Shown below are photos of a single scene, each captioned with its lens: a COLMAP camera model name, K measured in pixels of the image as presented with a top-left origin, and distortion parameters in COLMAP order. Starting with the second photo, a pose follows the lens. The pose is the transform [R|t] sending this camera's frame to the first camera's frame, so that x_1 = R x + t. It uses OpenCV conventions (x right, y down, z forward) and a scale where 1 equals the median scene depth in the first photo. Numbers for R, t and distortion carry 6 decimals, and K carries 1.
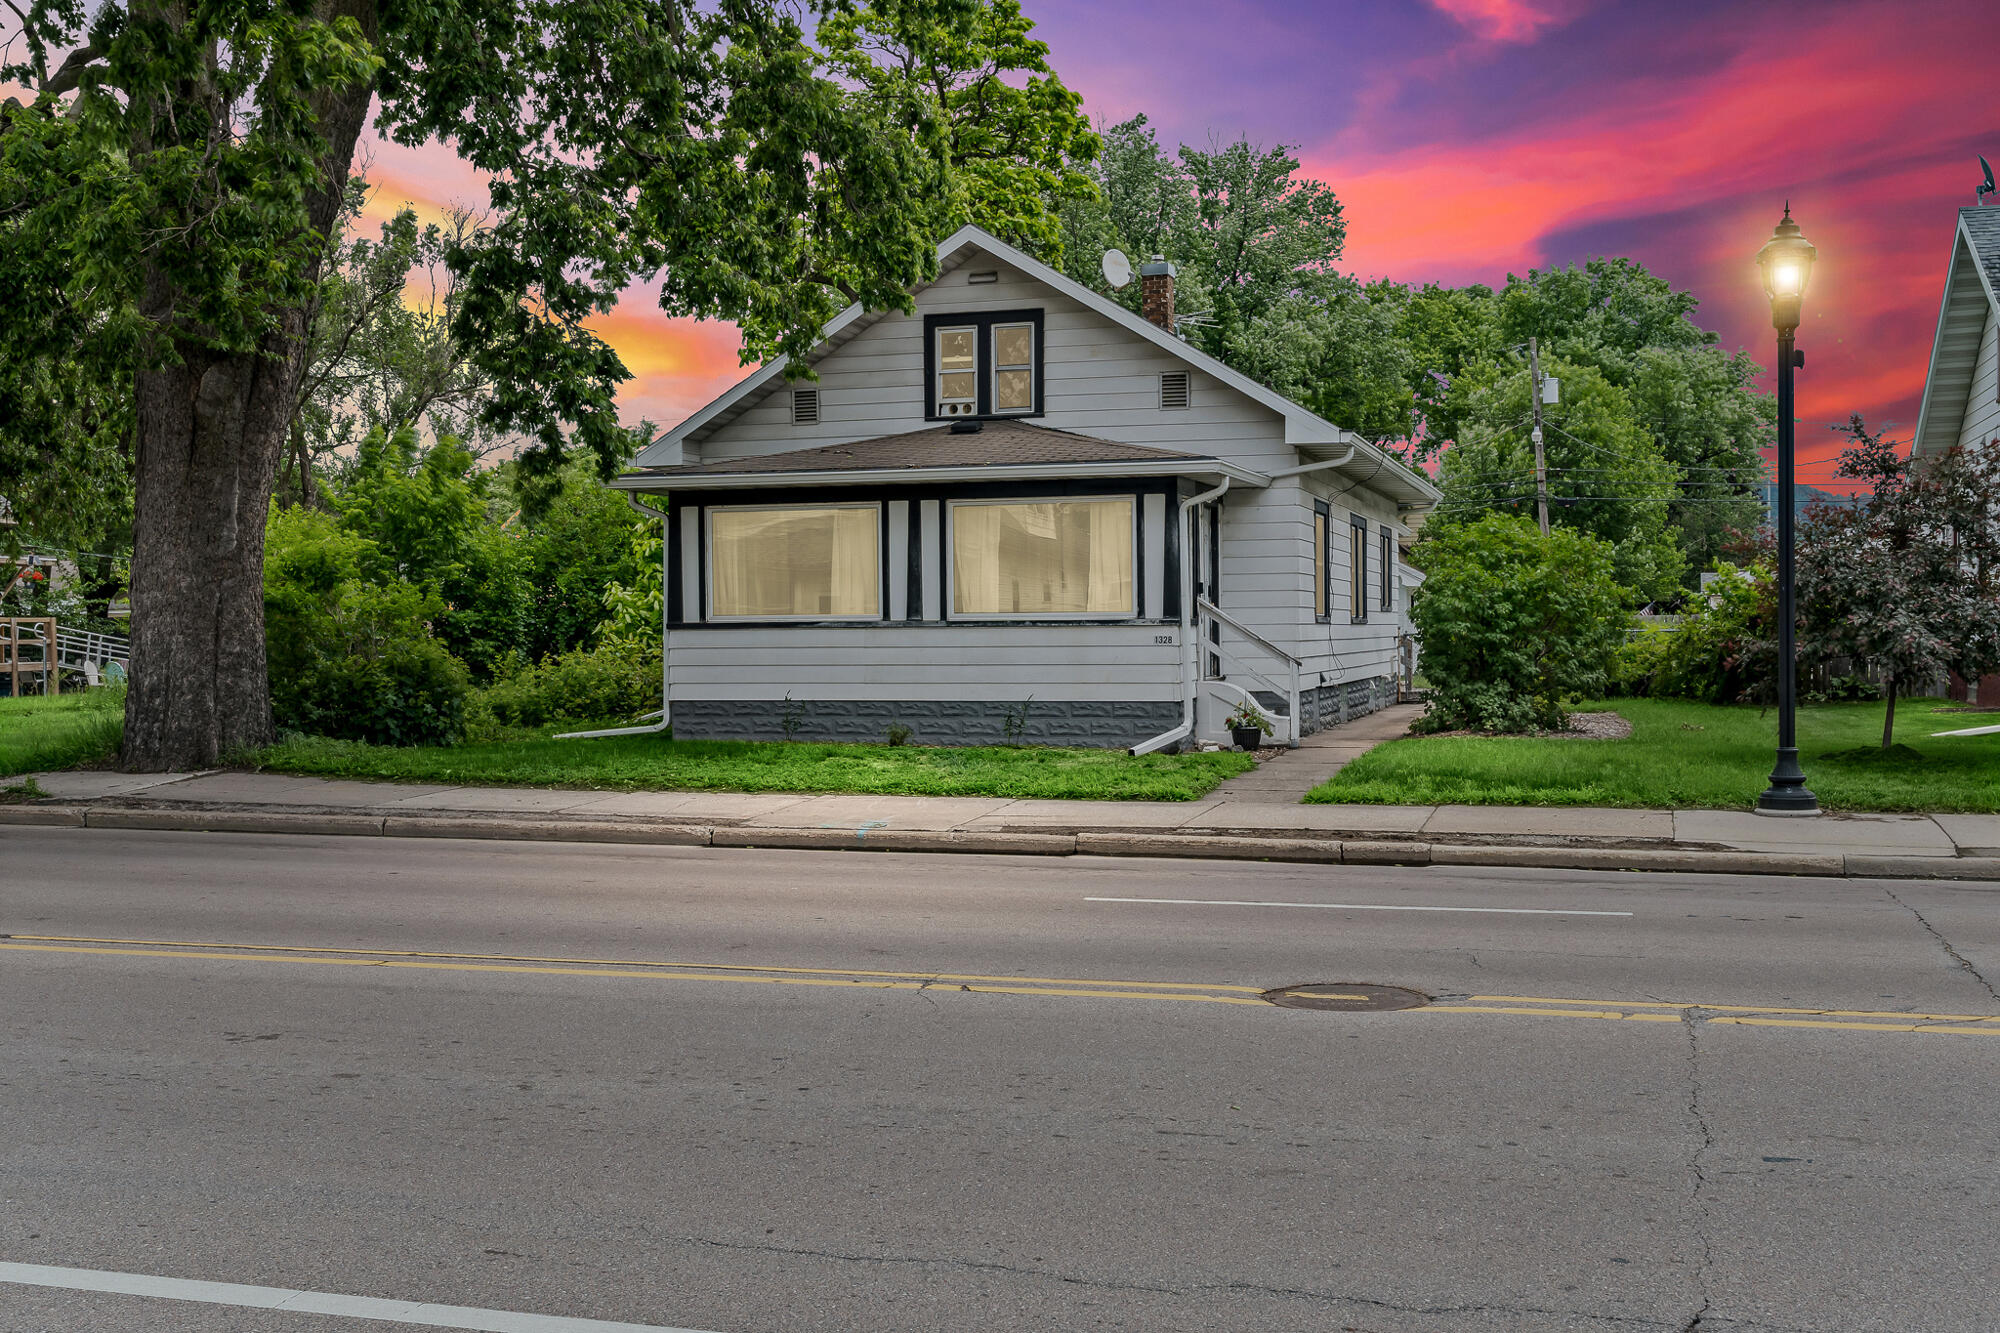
lens RADIAL K [[1821.6, 0, 1050.5], [0, 1821.6, 660.3], [0, 0, 1]] dist [0.005019, -0.012849]
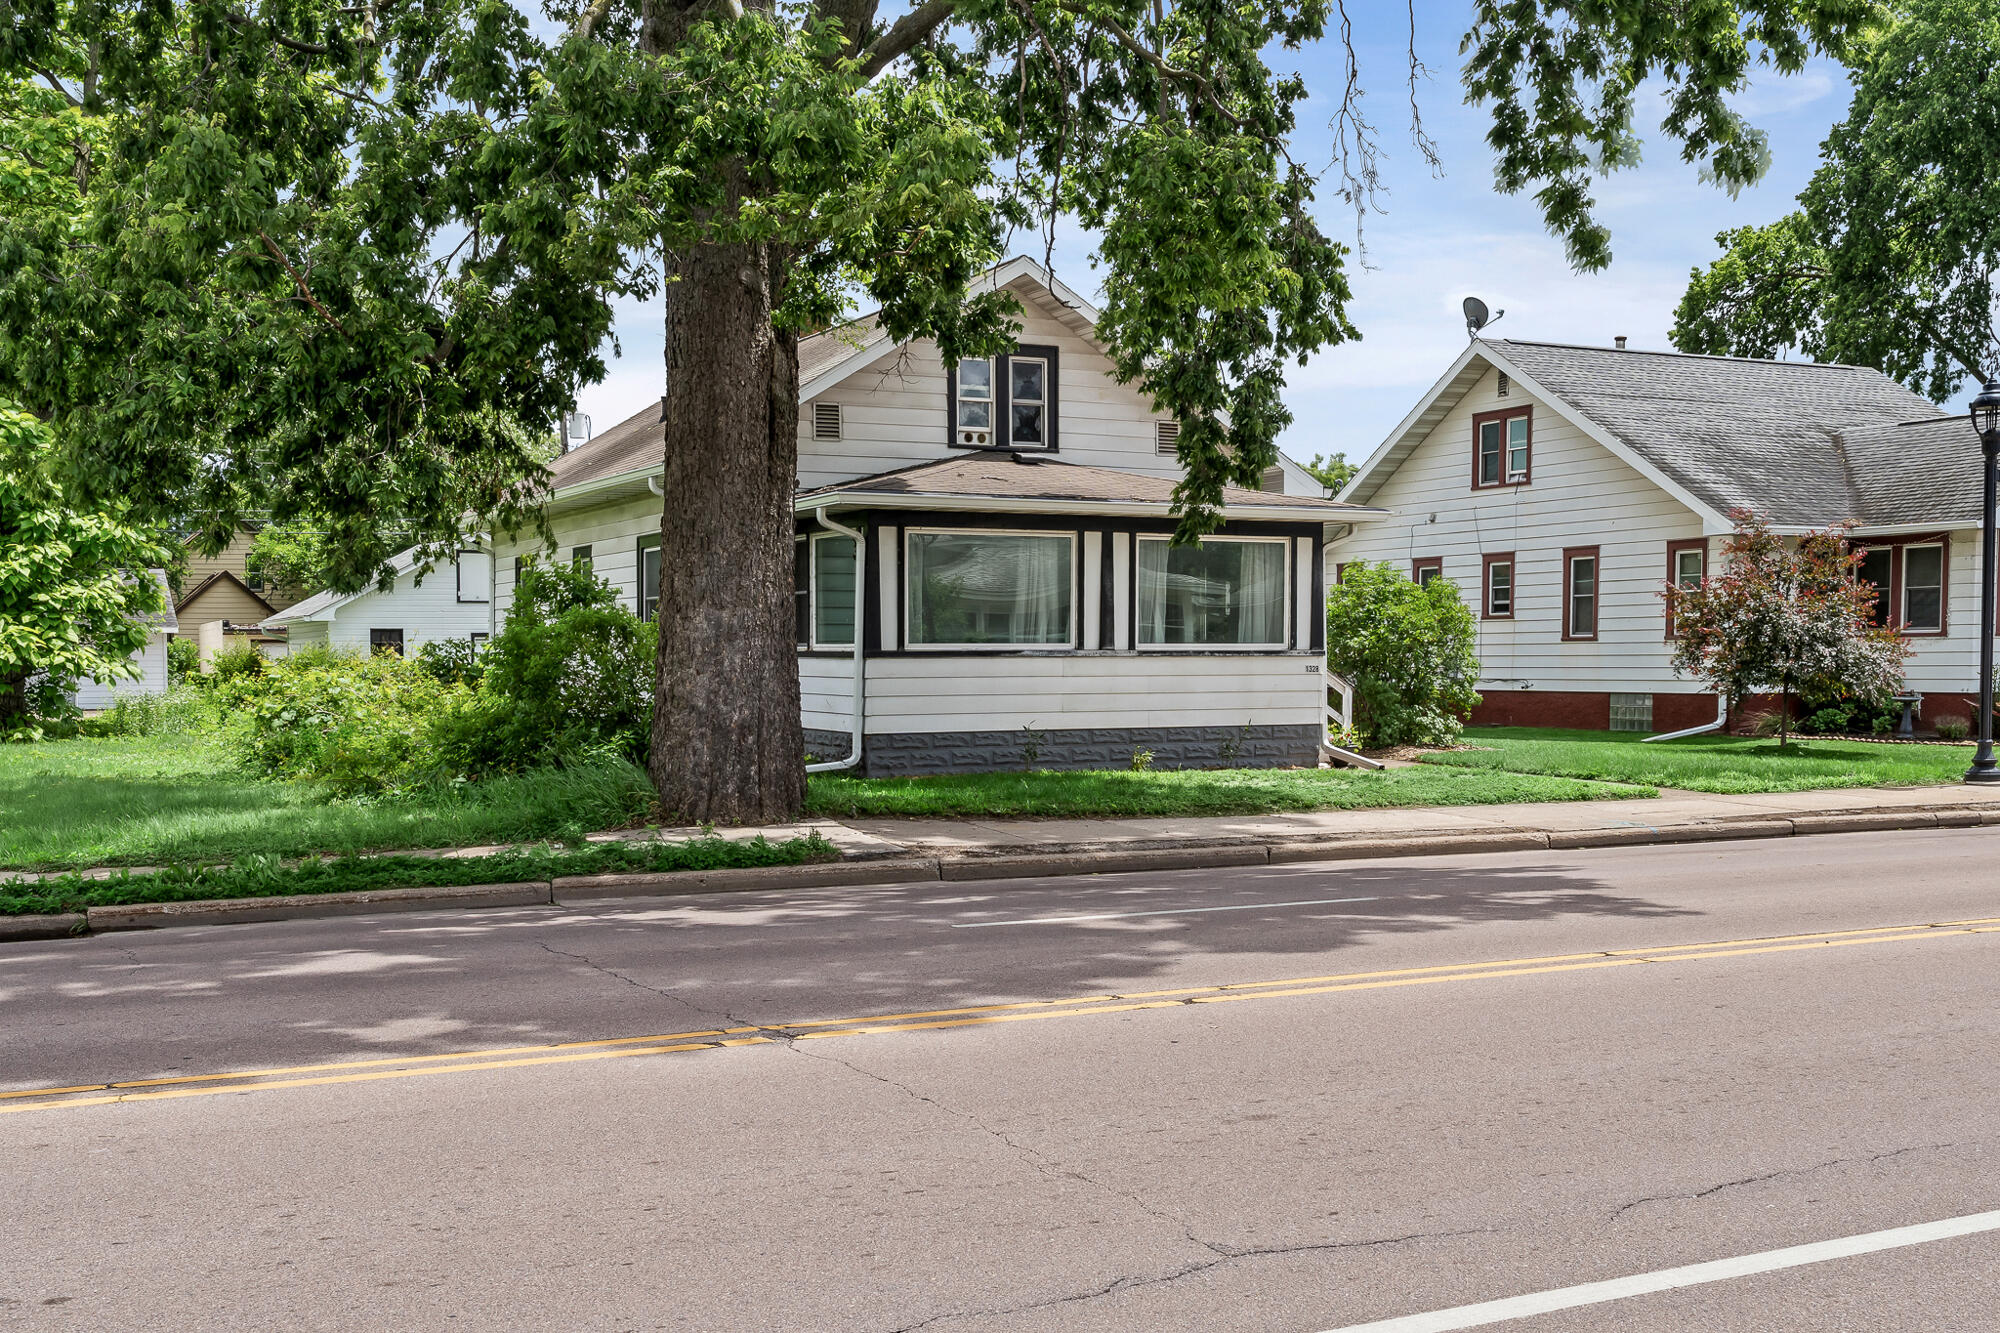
lens RADIAL K [[1965.5, 0, 999.5], [0, 1965.5, 667.9], [0, 0, 1]] dist [0.057924, 0.000000]
pose [[0.750807, 0.001921, 0.660519, -0.882053], [0.009565, 0.999859, -0.013780, 0.002968], [-0.660452, 0.016664, 0.750683, 0.221586]]
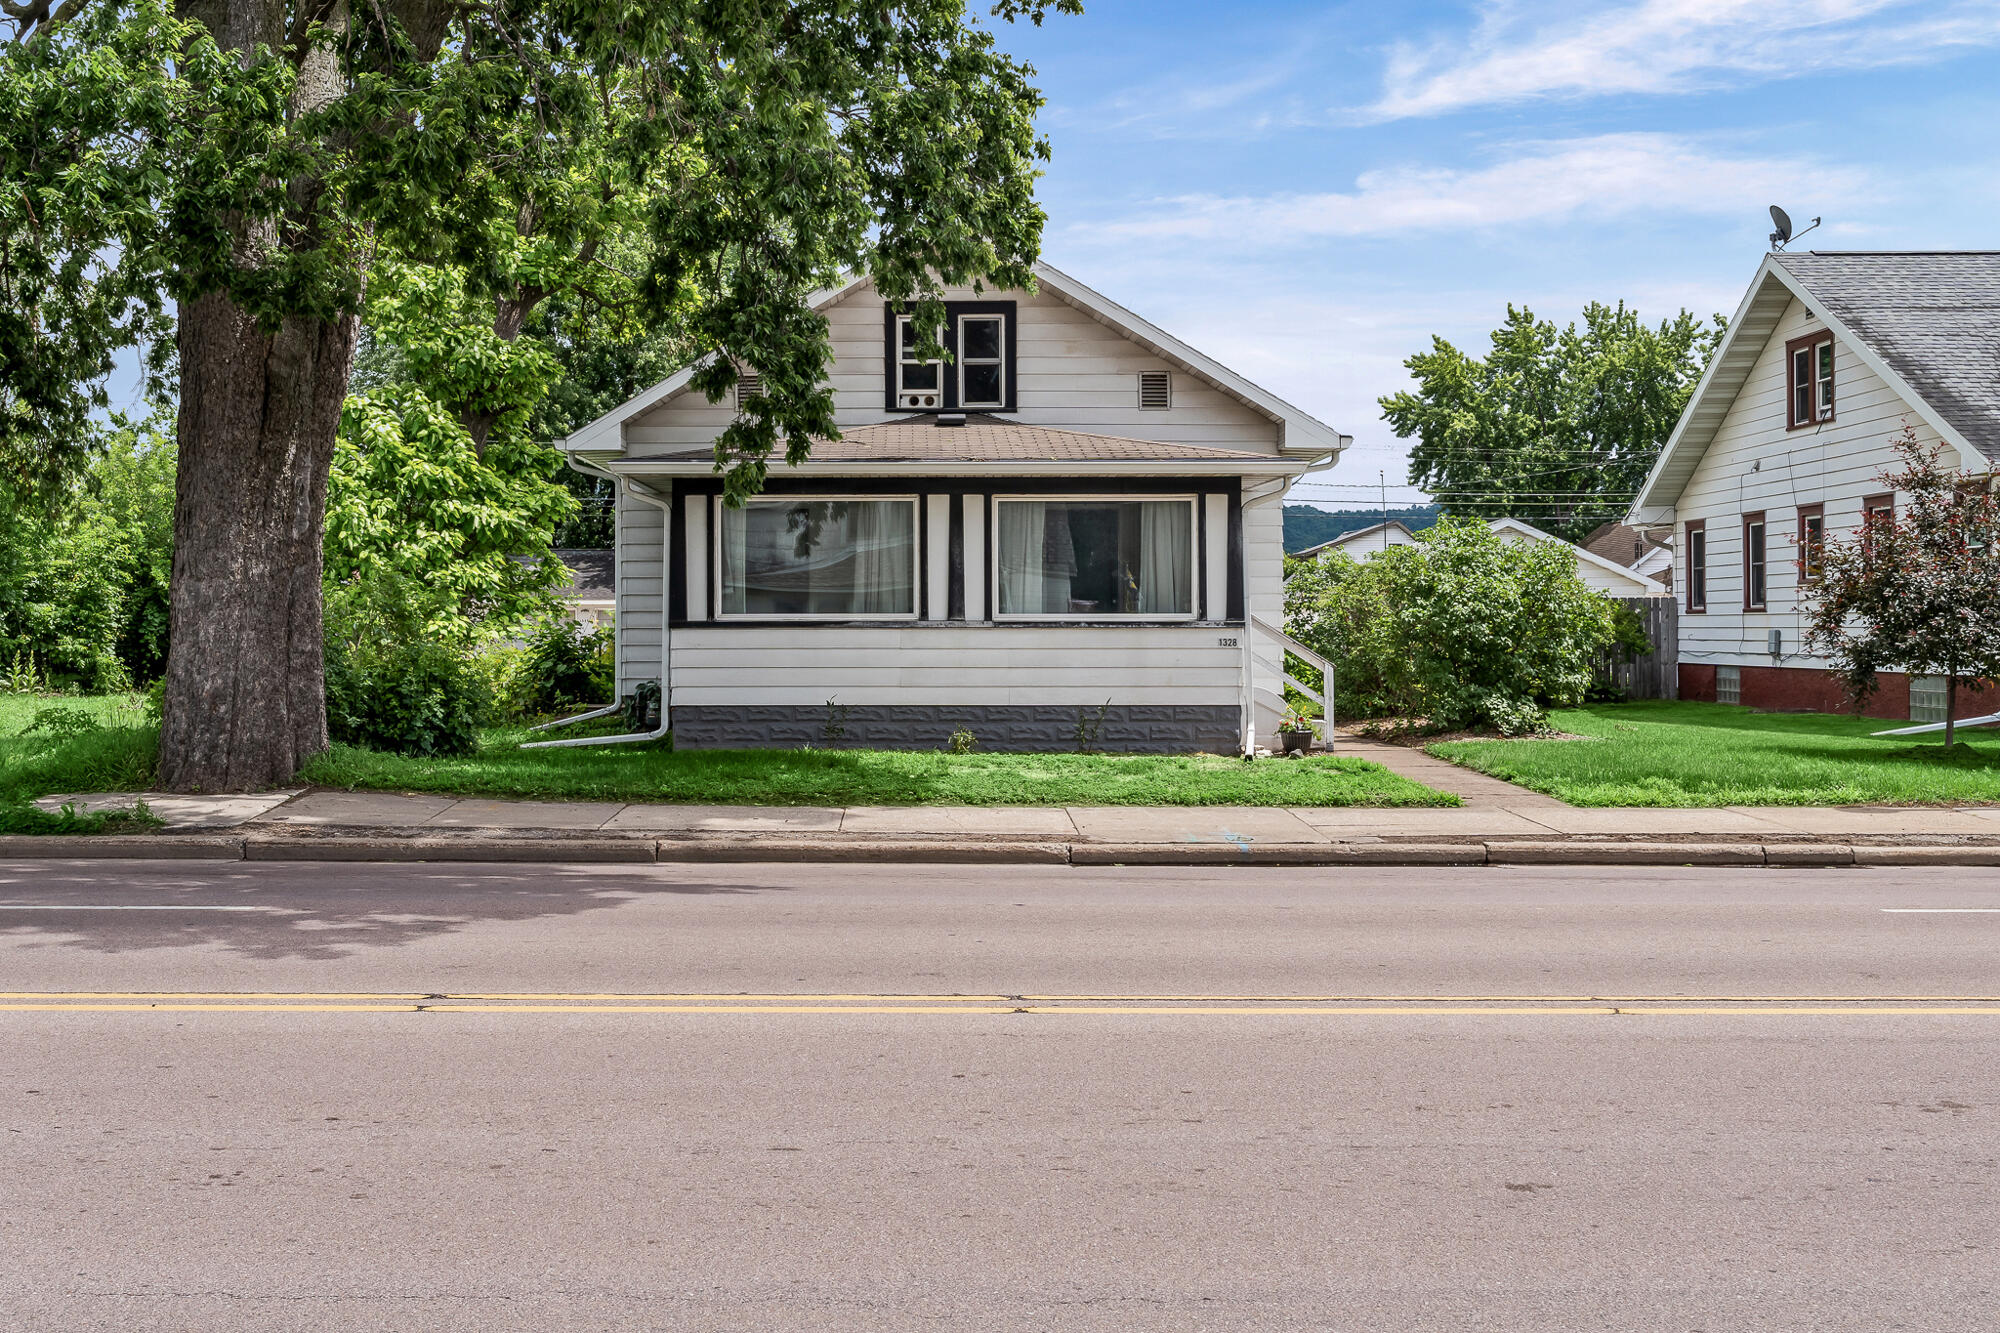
lens RADIAL K [[1821.6, 0, 979.0], [0, 1821.6, 589.1], [0, 0, 1]] dist [0.005019, -0.012849]
pose [[0.969474, 0.012540, 0.244873, -0.308150], [-0.002663, 0.999171, -0.040627, 0.000431], [-0.245179, 0.038735, 0.968704, 0.078650]]
